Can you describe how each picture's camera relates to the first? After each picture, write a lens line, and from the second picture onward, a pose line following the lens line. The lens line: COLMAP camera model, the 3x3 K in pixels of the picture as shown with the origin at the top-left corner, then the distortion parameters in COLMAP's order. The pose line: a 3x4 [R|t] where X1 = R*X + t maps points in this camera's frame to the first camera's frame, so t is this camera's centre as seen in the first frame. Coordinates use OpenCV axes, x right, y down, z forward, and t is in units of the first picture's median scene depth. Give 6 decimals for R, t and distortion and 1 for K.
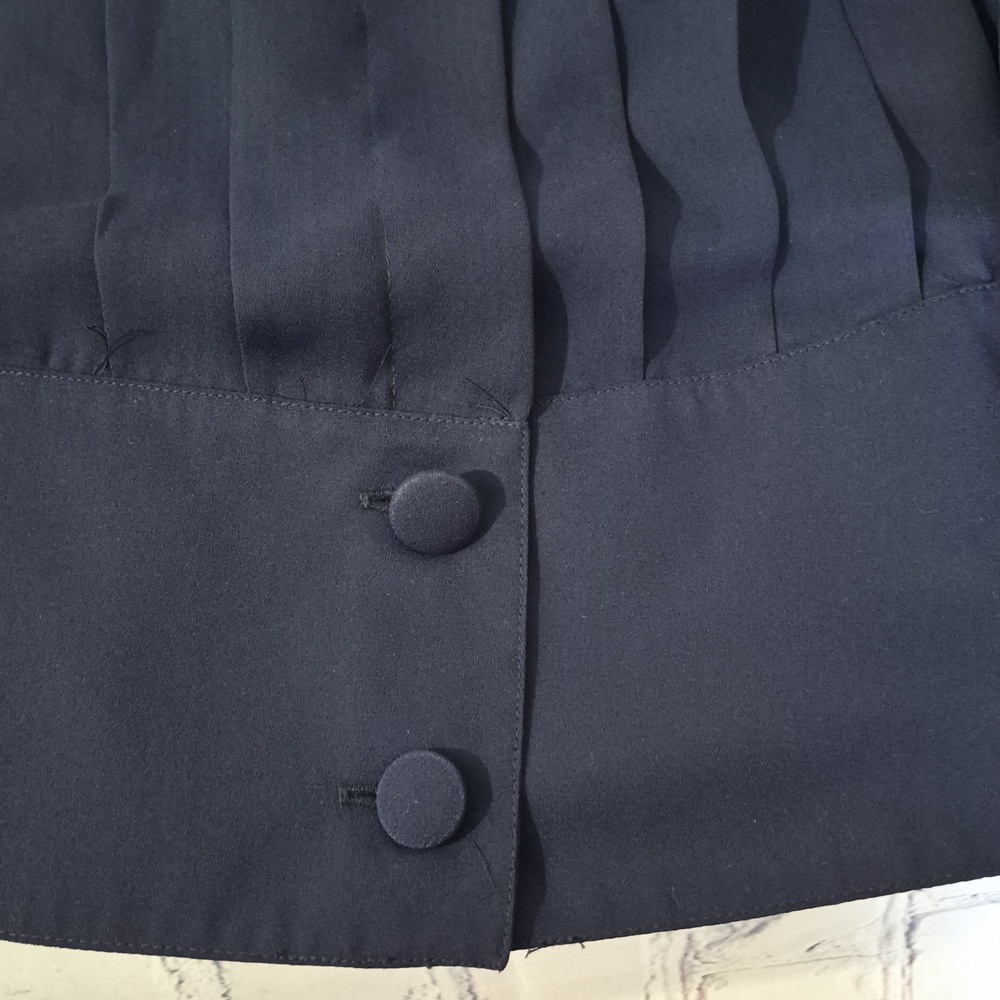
lens RADIAL K [[1466.1, 0, 500.0], [0, 1466.1, 500.0], [0, 0, 1]] dist [0.102293, -0.082732]
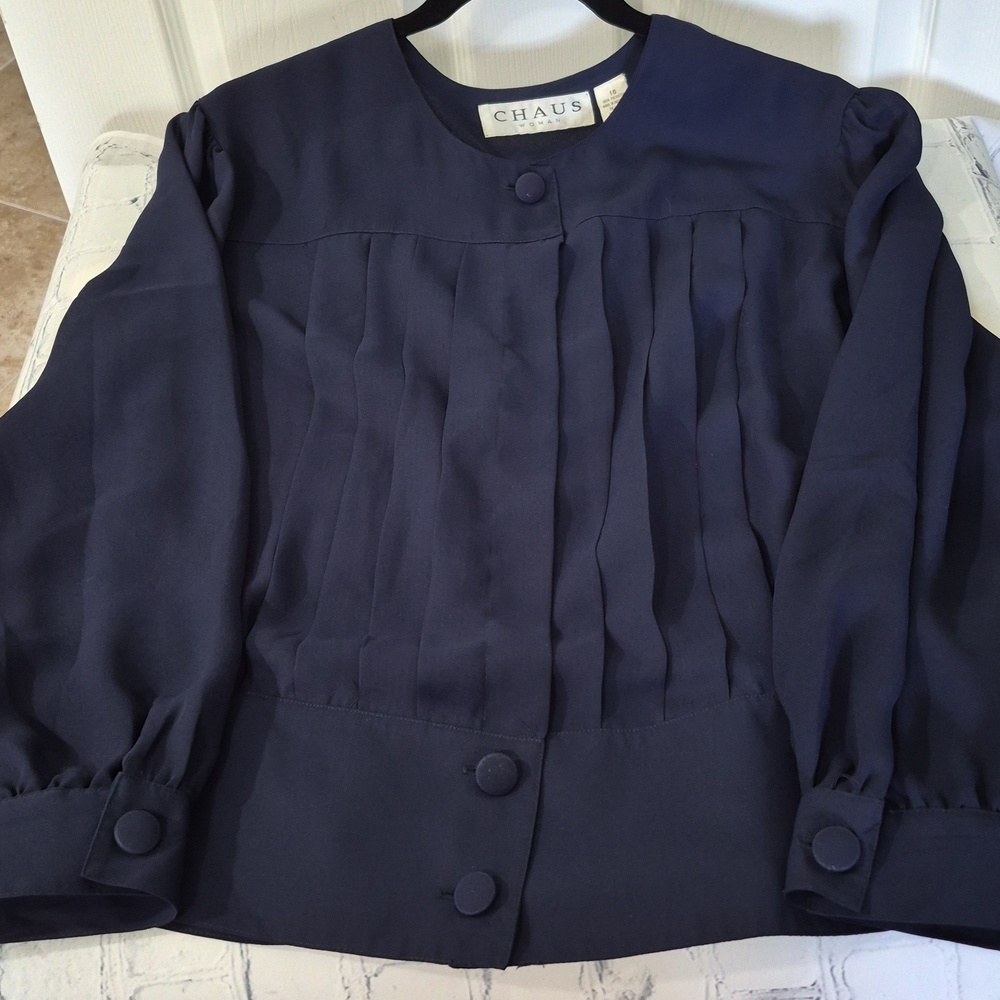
lens RADIAL K [[1466.1, 0, 500.0], [0, 1466.1, 500.0], [0, 0, 1]] dist [0.102293, -0.082732]
pose [[0.991181, 0.047375, -0.123758, 0.204476], [-0.099822, 0.881159, -0.462163, 0.637654], [0.087155, 0.470441, 0.878117, -1.060446]]
